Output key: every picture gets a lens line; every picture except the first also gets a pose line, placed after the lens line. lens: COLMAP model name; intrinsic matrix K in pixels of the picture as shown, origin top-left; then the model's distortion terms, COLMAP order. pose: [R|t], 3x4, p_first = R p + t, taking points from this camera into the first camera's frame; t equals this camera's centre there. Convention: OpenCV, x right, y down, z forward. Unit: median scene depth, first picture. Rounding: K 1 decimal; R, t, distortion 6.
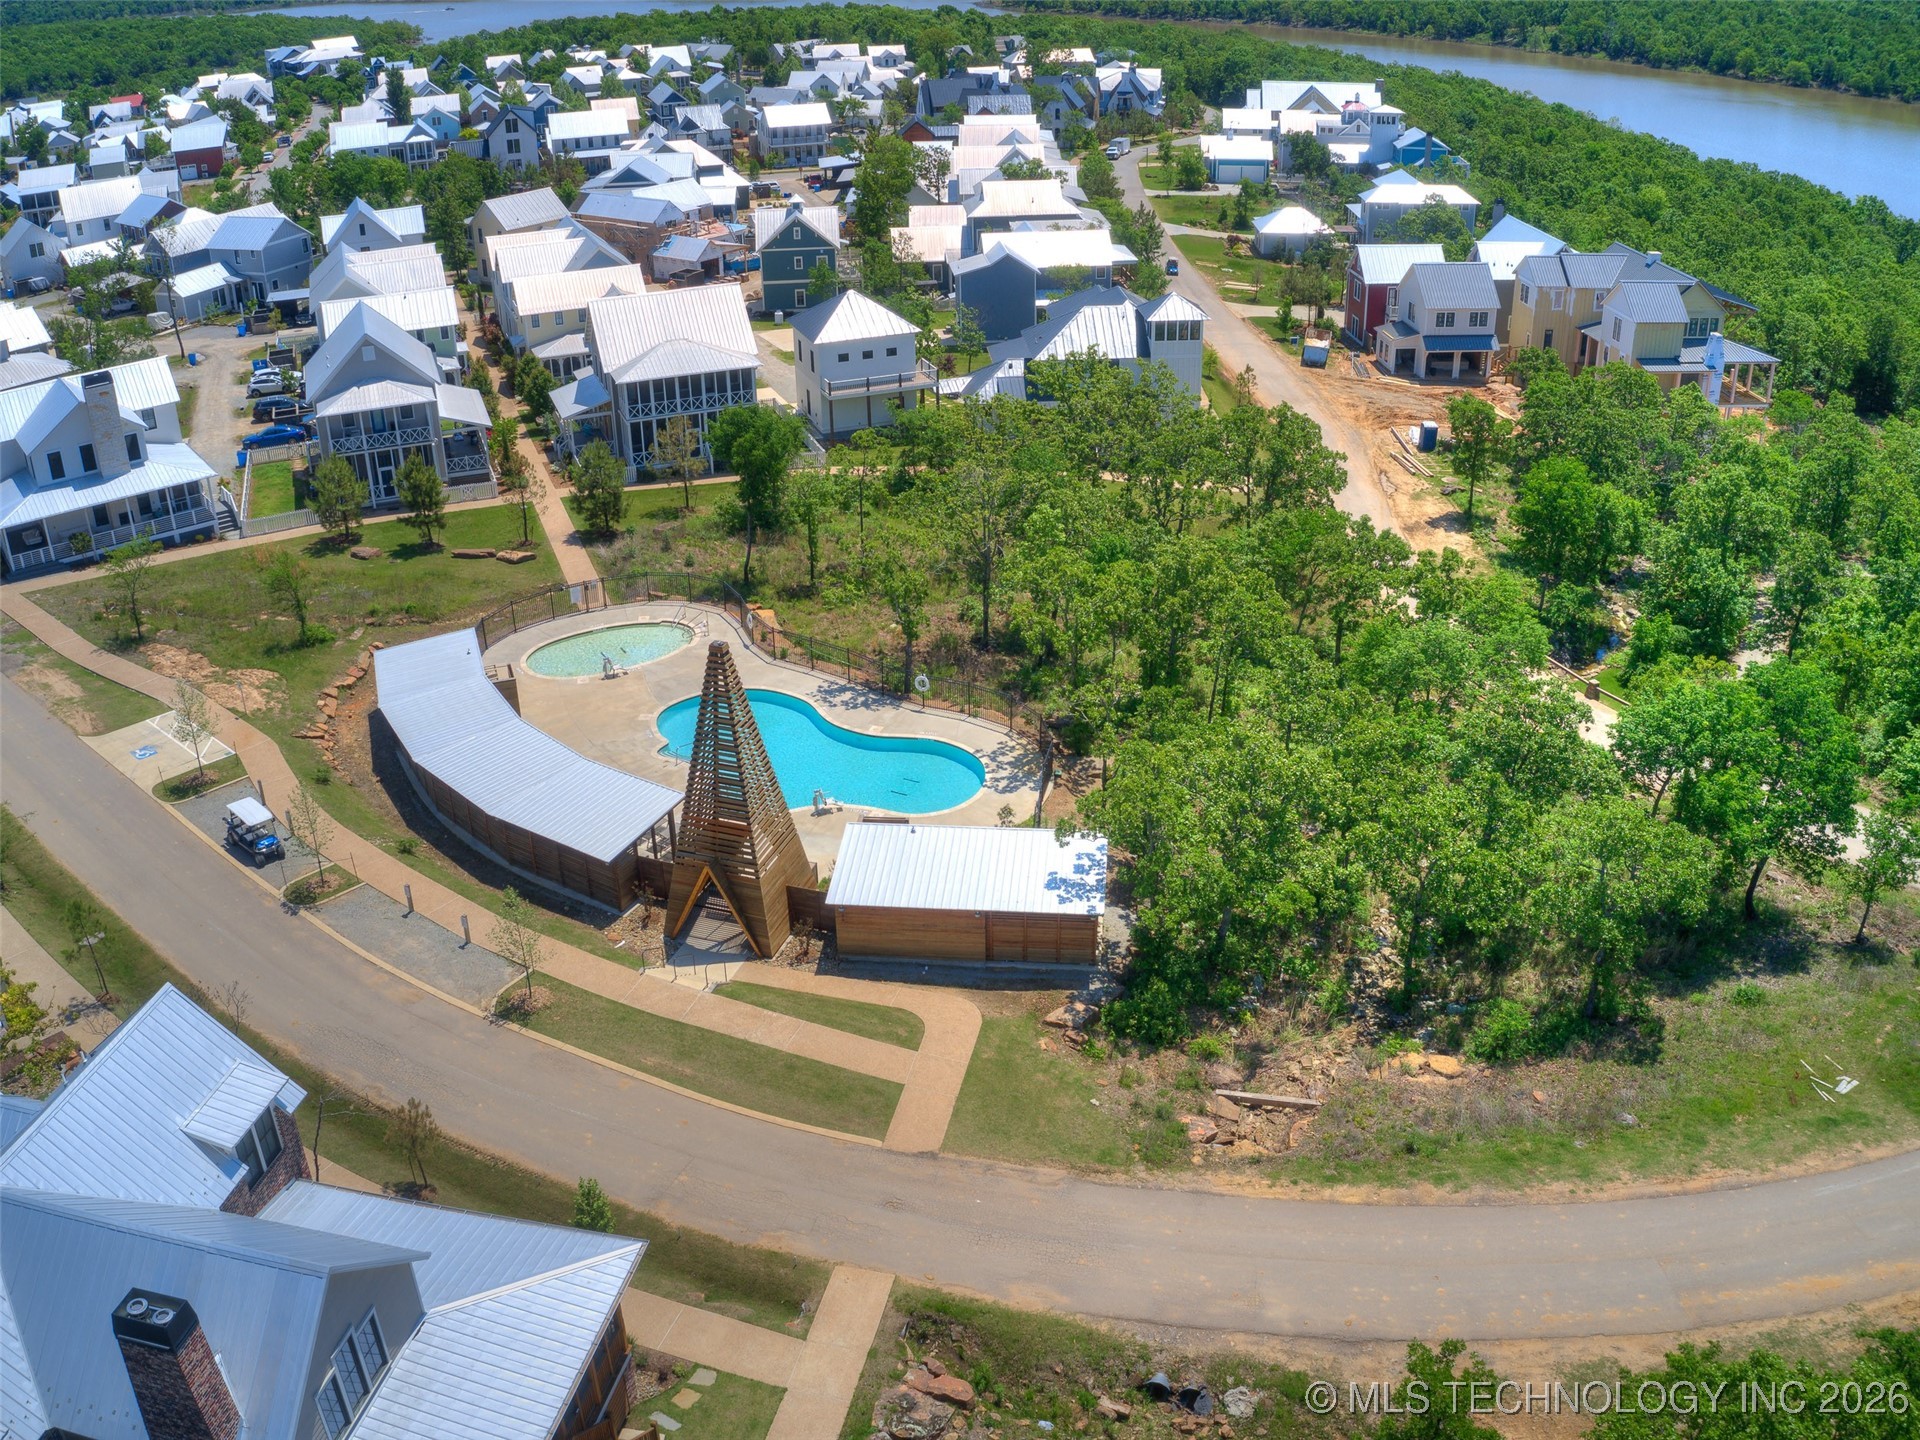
lens RADIAL K [[1695.9, 0, 960.0], [0, 1695.9, 720.0], [0, 0, 1]] dist [-0.186064, 0.013606]
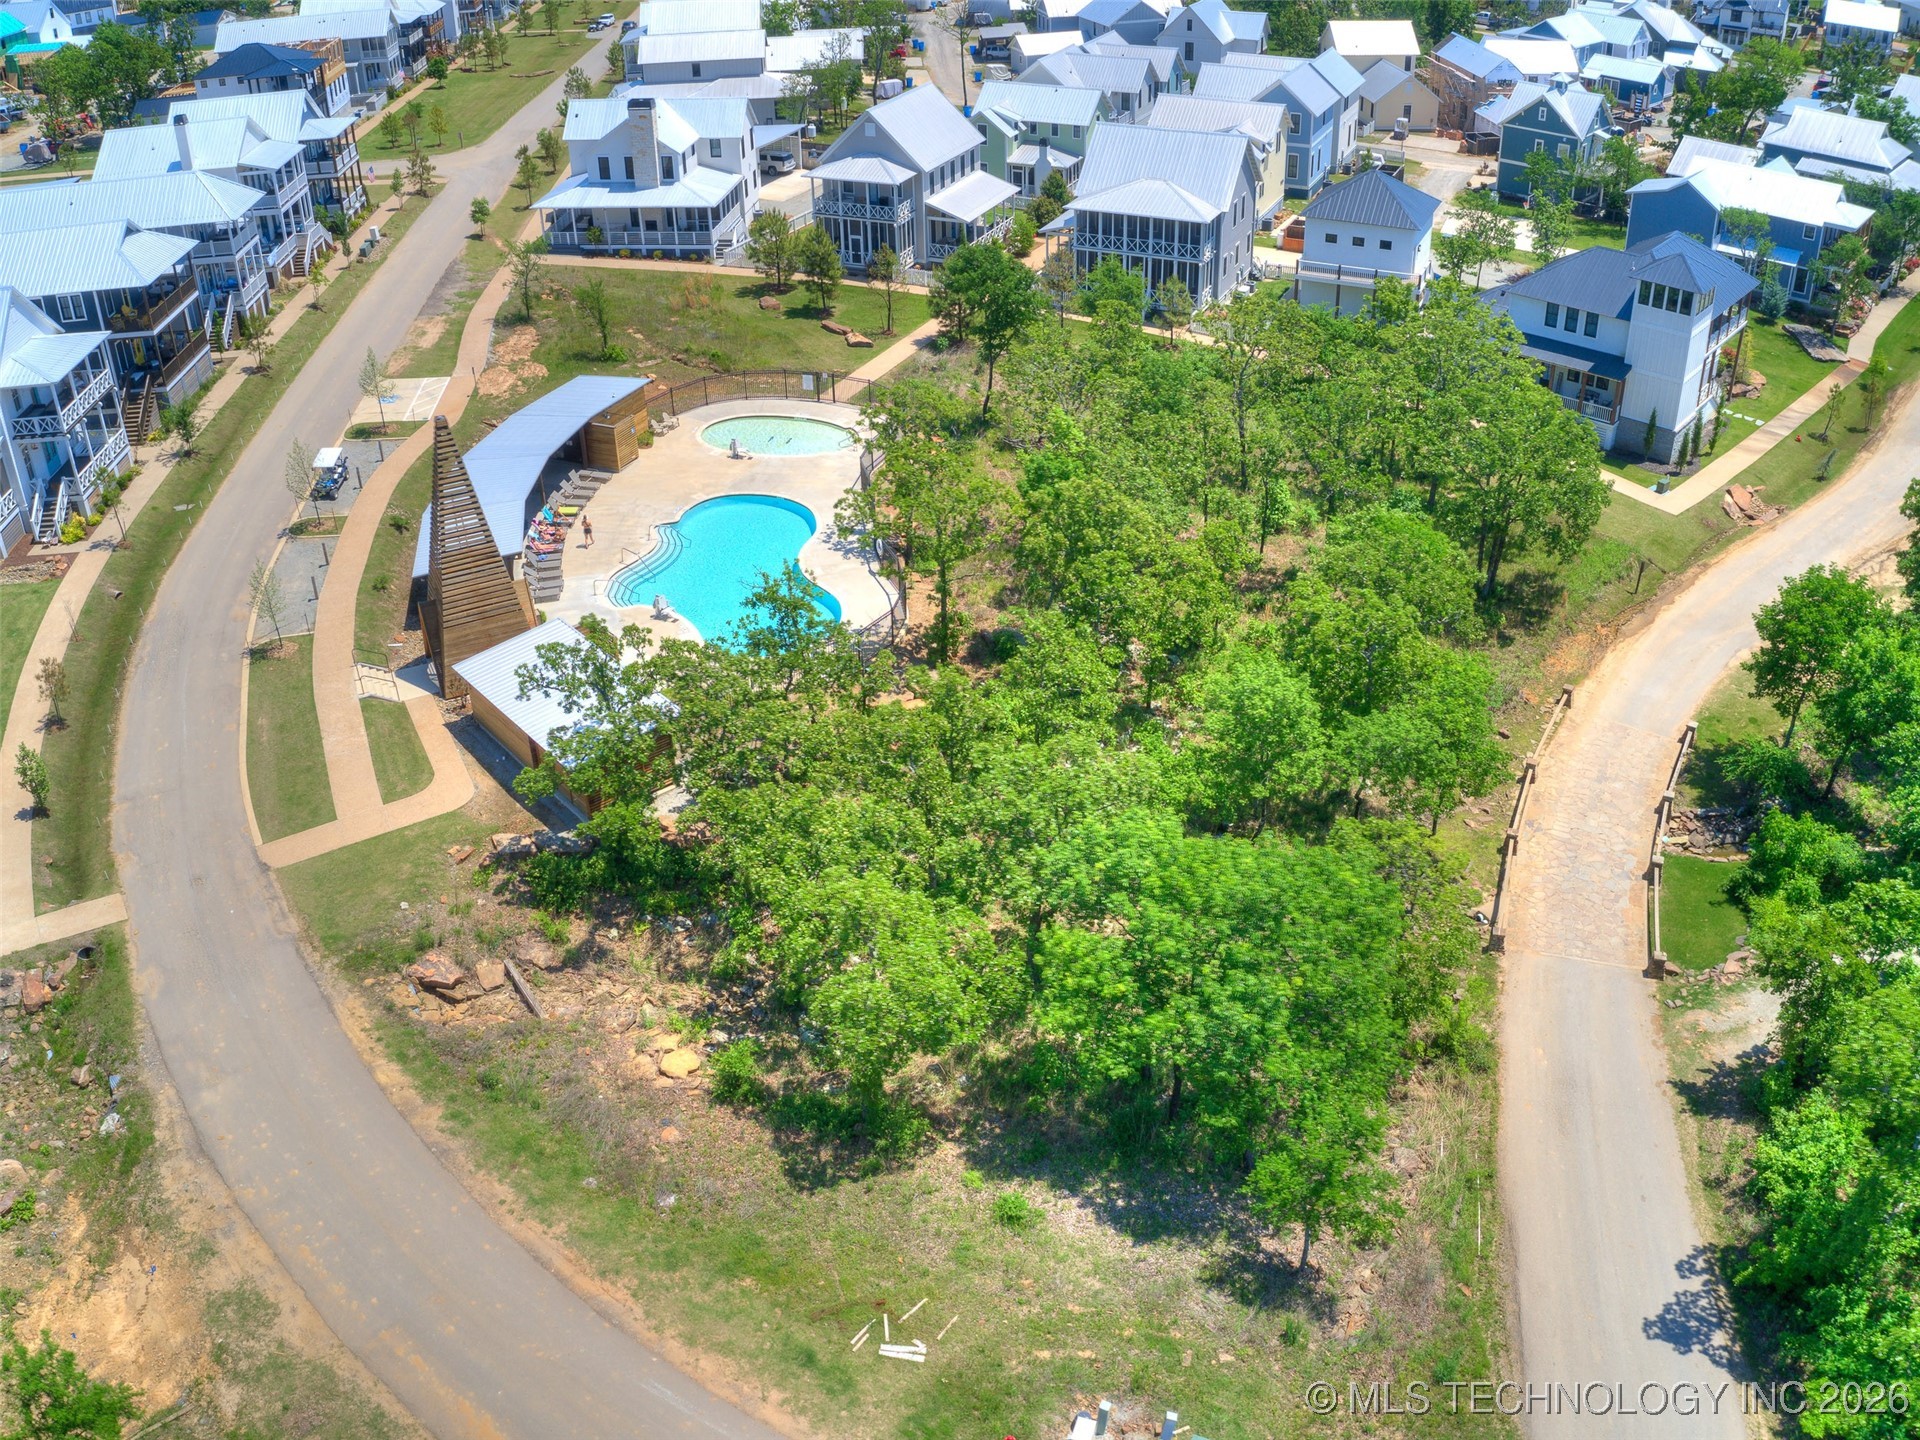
lens RADIAL K [[1695.9, 0, 960.0], [0, 1695.9, 720.0], [0, 0, 1]] dist [-0.186064, 0.013606]
pose [[0.708477, 0.376671, -0.596808, 0.450994], [-0.311520, 0.925724, 0.214454, -0.108602], [0.633258, 0.033982, 0.773195, 0.192553]]
